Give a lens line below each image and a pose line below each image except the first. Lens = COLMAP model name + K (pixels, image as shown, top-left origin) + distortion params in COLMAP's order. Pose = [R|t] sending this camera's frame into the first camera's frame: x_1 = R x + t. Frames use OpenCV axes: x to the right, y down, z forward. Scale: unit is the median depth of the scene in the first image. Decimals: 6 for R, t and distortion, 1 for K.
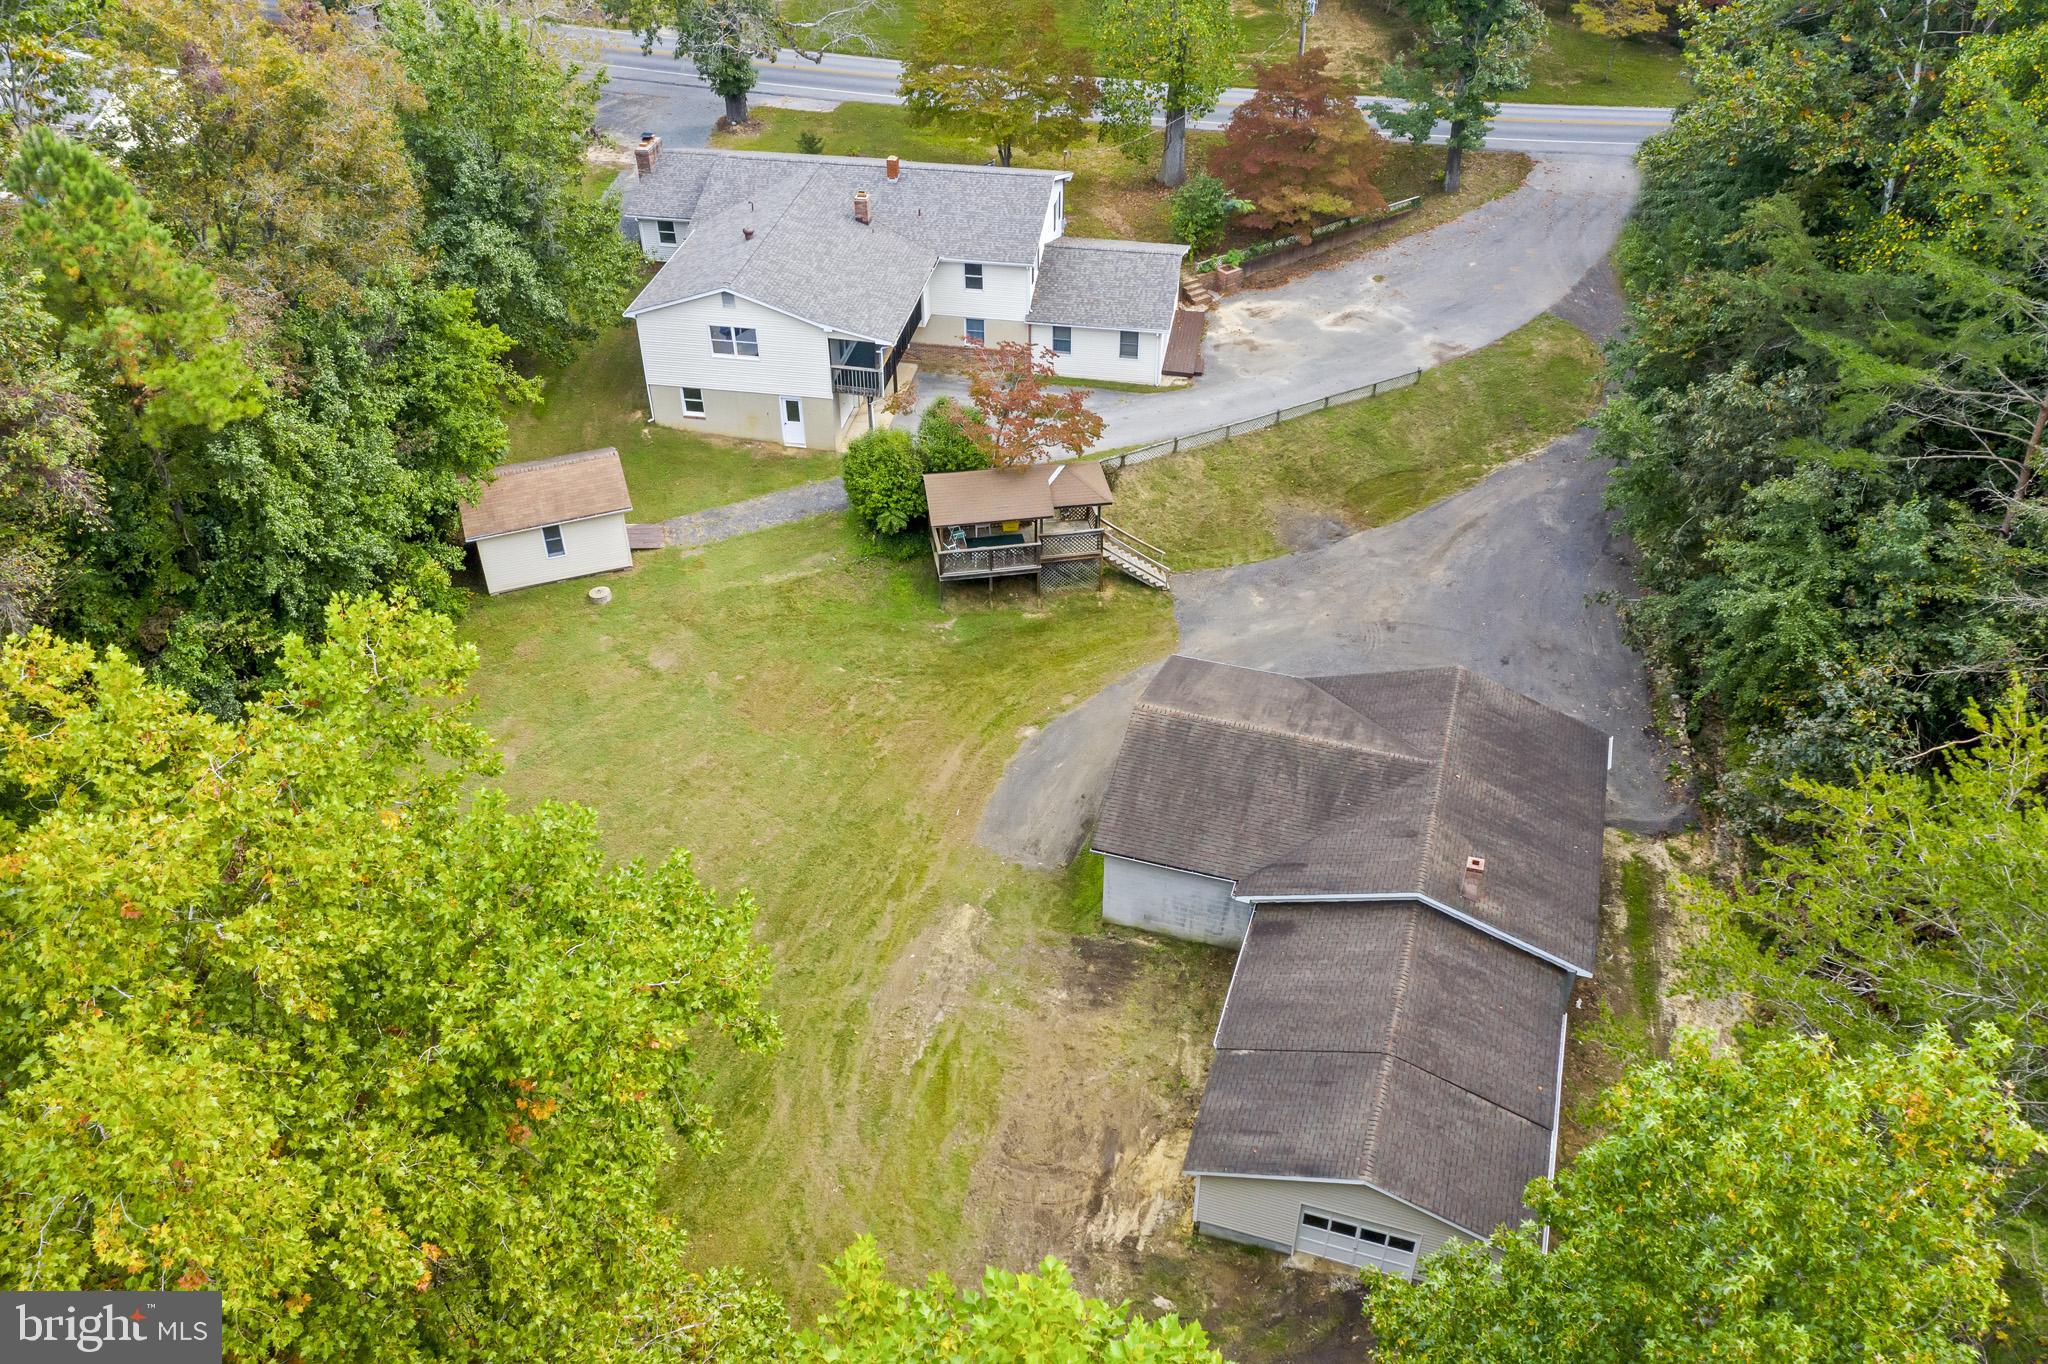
lens RADIAL K [[1608.2, 0, 1030.4], [0, 1608.2, 692.0], [0, 0, 1]] dist [-0.021703, 0.002044]
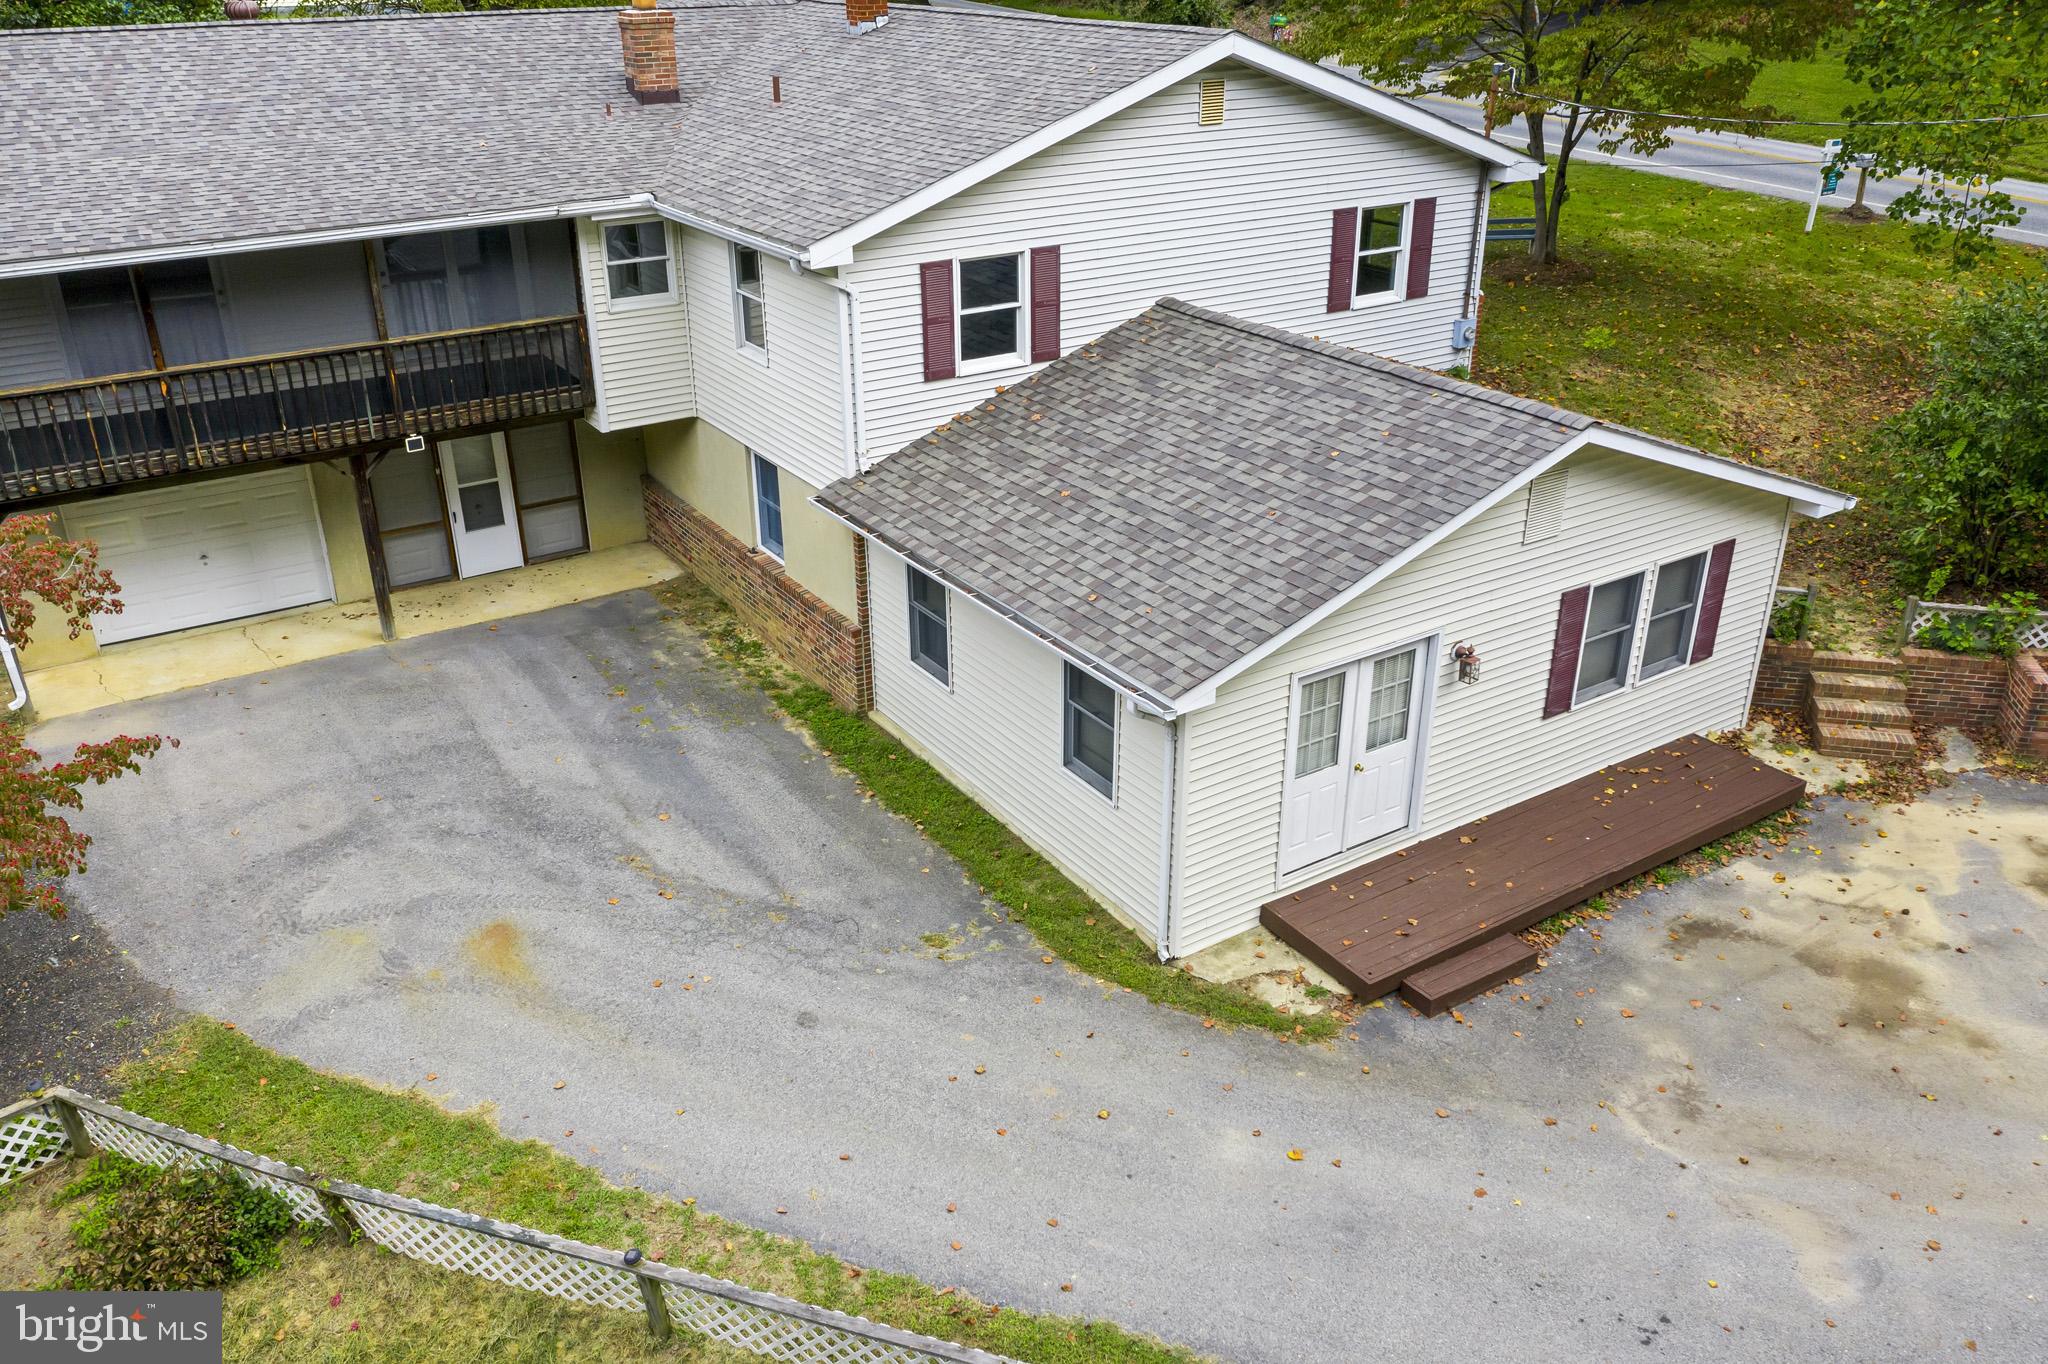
lens RADIAL K [[1608.2, 0, 1030.4], [0, 1608.2, 692.0], [0, 0, 1]] dist [-0.021703, 0.002044]
pose [[0.681461, 0.318515, -0.658907, 0.192213], [-0.450784, 0.891945, -0.035048, -0.206713], [0.576545, 0.320909, 0.751408, 0.827802]]
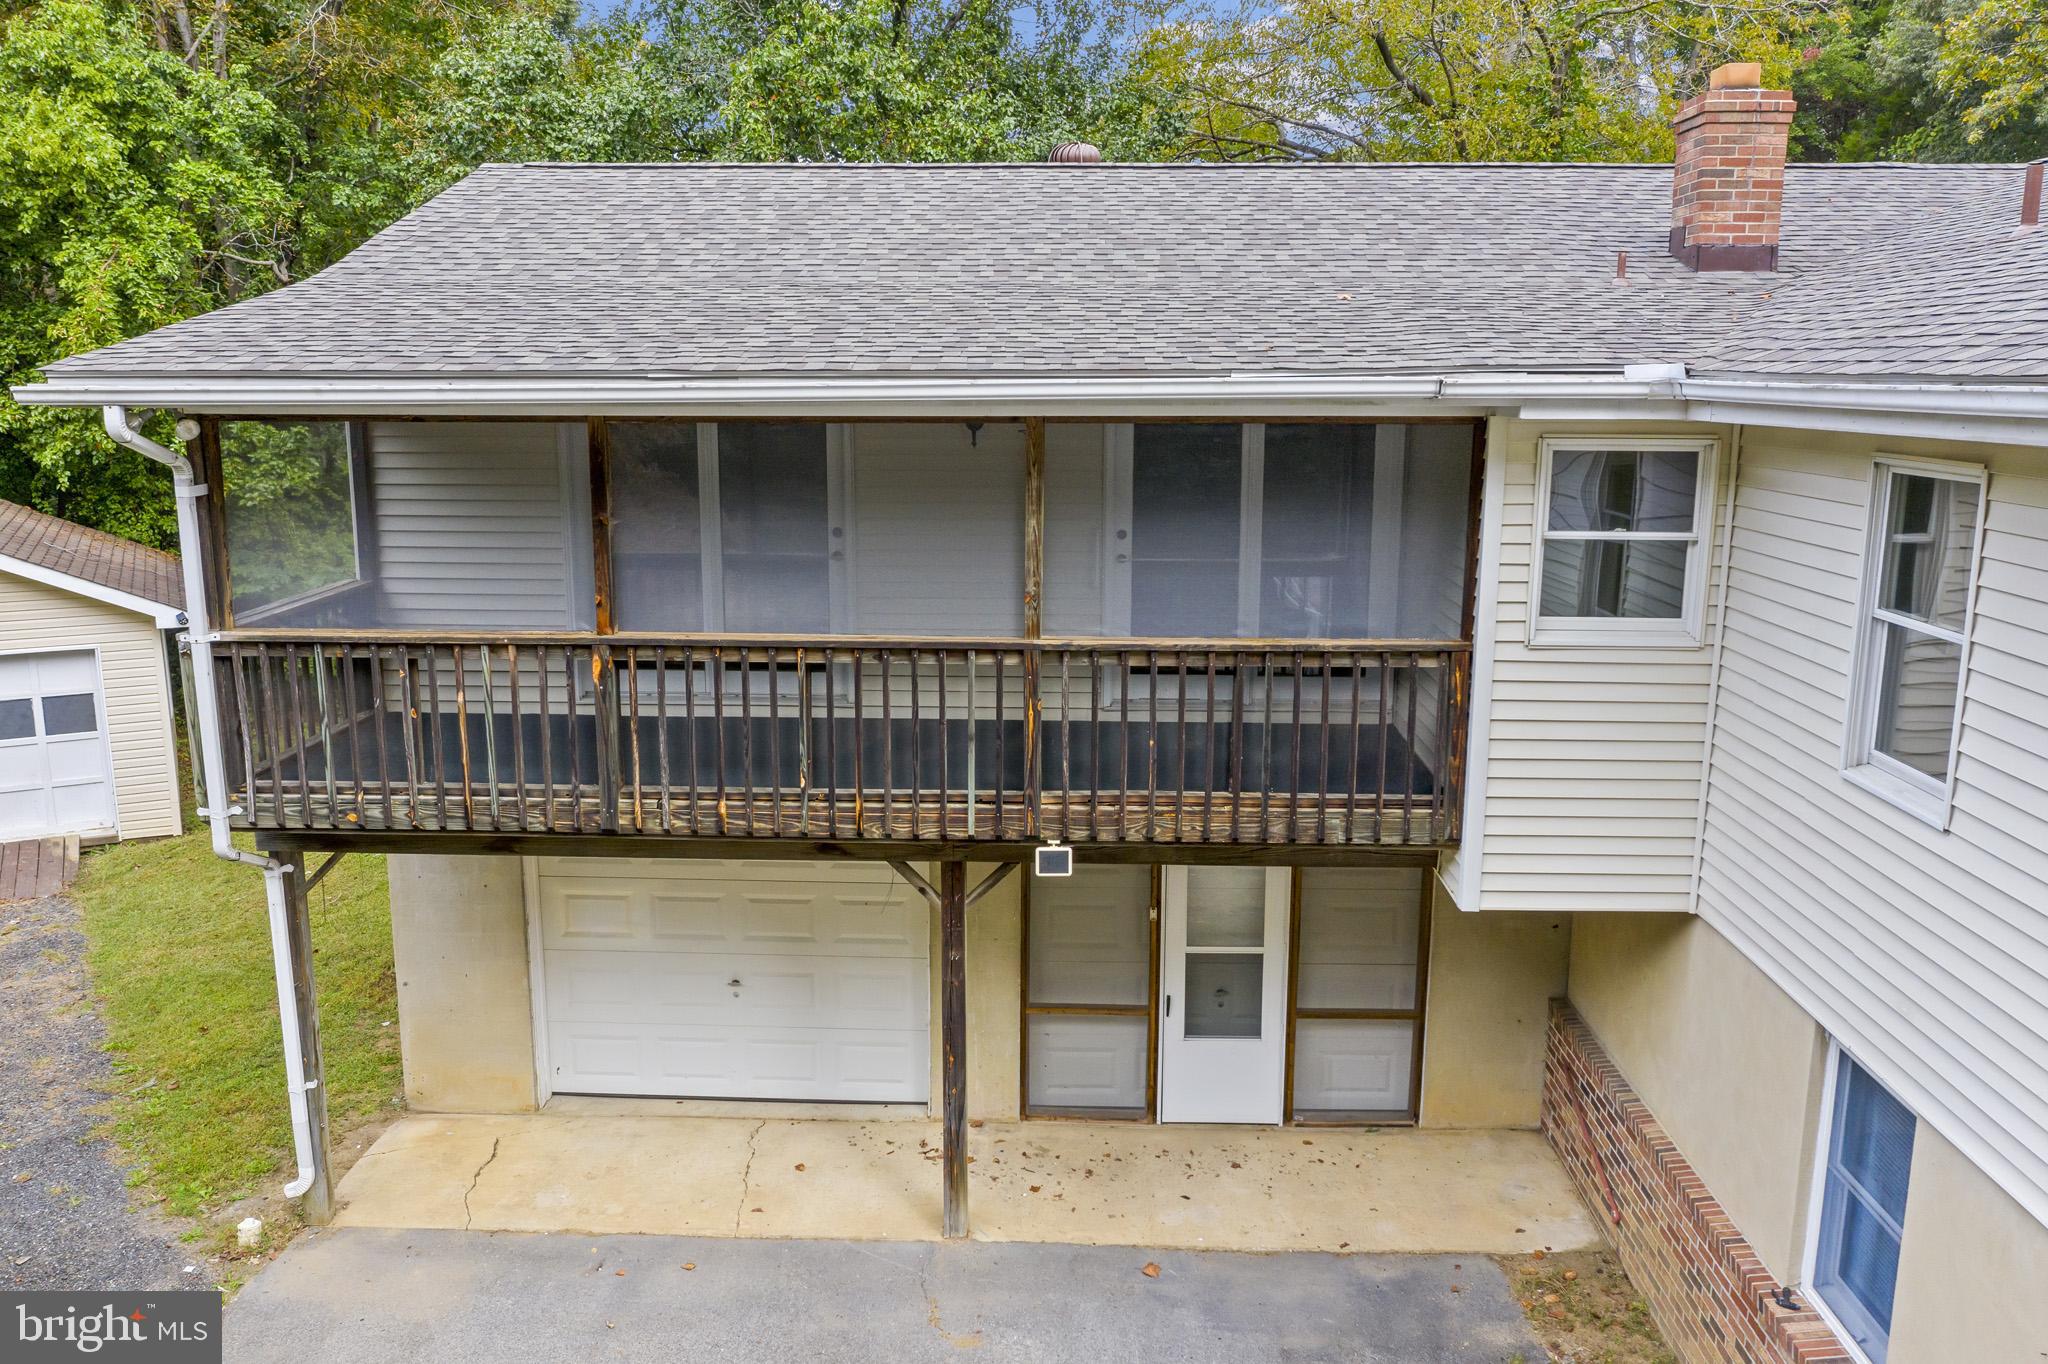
lens RADIAL K [[1608.2, 0, 1030.4], [0, 1608.2, 692.0], [0, 0, 1]] dist [-0.021703, 0.002044]
pose [[0.134215, 0.196081, -0.971359, 0.048900], [-0.616346, 0.784074, 0.073113, -0.225475], [0.775954, 0.588880, 0.226088, 0.920589]]
